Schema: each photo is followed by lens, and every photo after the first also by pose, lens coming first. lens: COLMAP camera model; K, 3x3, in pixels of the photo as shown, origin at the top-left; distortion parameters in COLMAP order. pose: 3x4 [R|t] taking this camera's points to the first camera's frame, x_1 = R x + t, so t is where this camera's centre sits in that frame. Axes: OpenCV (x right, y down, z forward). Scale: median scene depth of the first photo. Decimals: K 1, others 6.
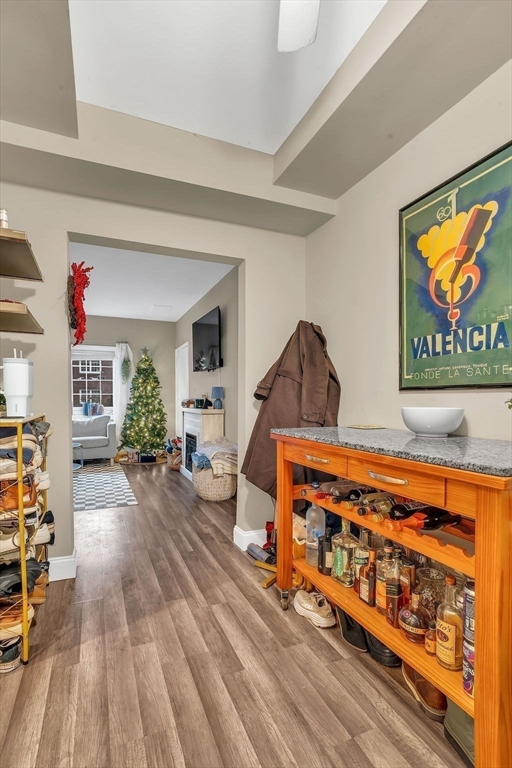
lens RADIAL K [[372.4, 0, 253.6], [0, 372.4, 385.2], [0, 0, 1]] dist [-0.018170, 0.011545]
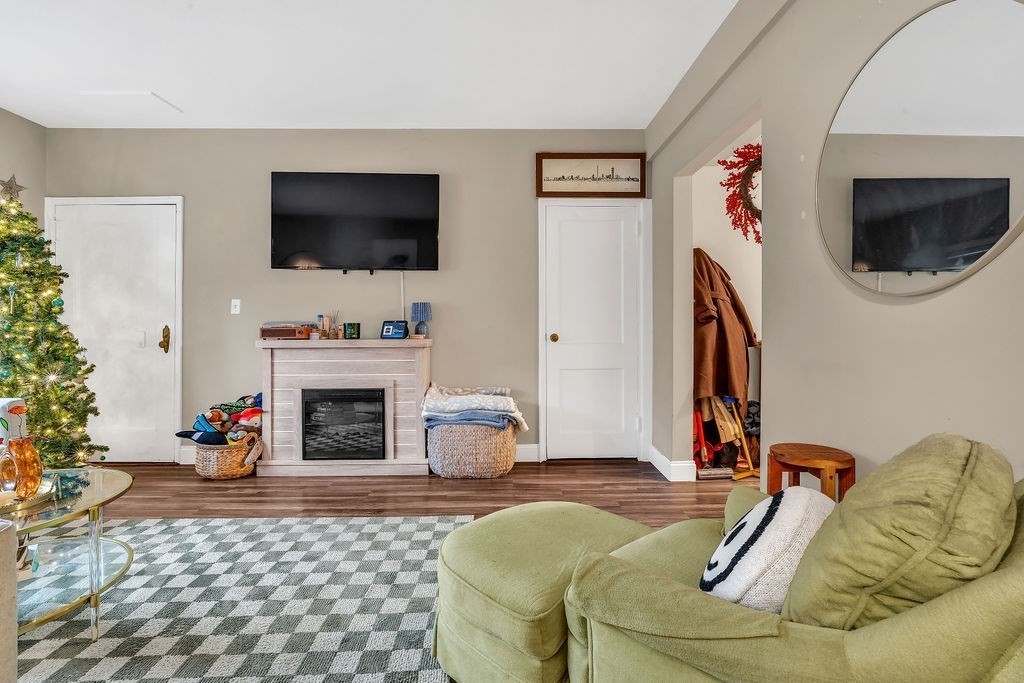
lens RADIAL K [[479.7, 0, 510.7], [0, 479.7, 335.3], [0, 0, 1]] dist [-0.018072, 0.008262]
pose [[0.383719, -0.018838, 0.923258, -0.525597], [-0.021973, 0.999323, 0.029523, 0.023403], [-0.923188, -0.031615, 0.383045, 0.399934]]
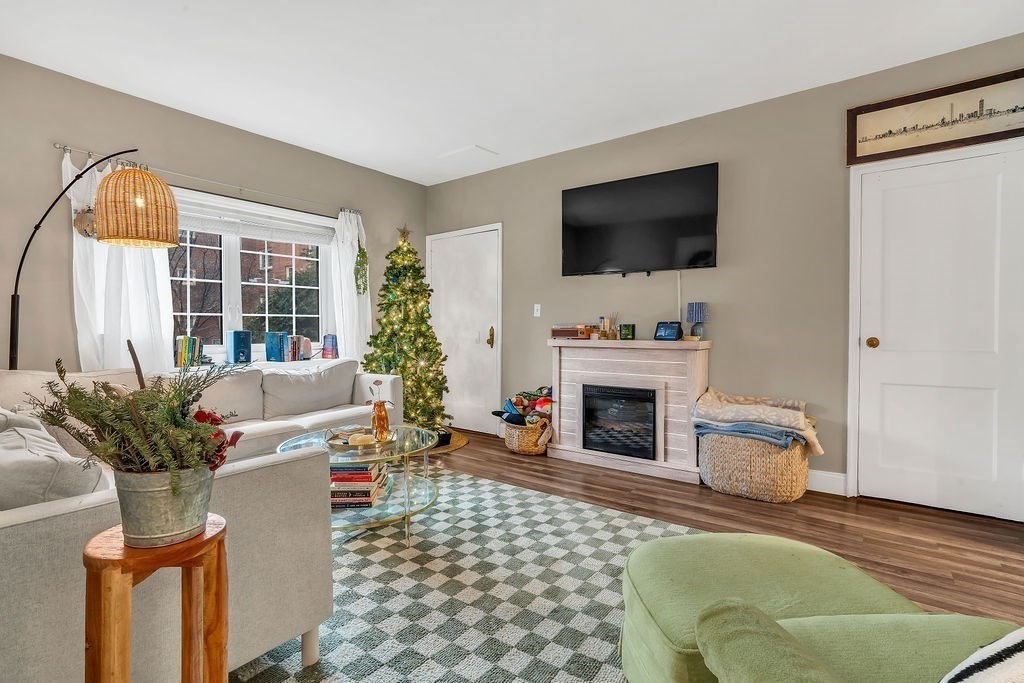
lens RADIAL K [[477.9, 0, 511.1], [0, 477.9, 344.1], [0, 0, 1]] dist [-0.017325, 0.008250]
pose [[0.870766, -0.018298, 0.491357, -0.489514], [-0.011403, 0.998287, 0.057384, 0.022292], [-0.491566, -0.055571, 0.869066, 0.355233]]
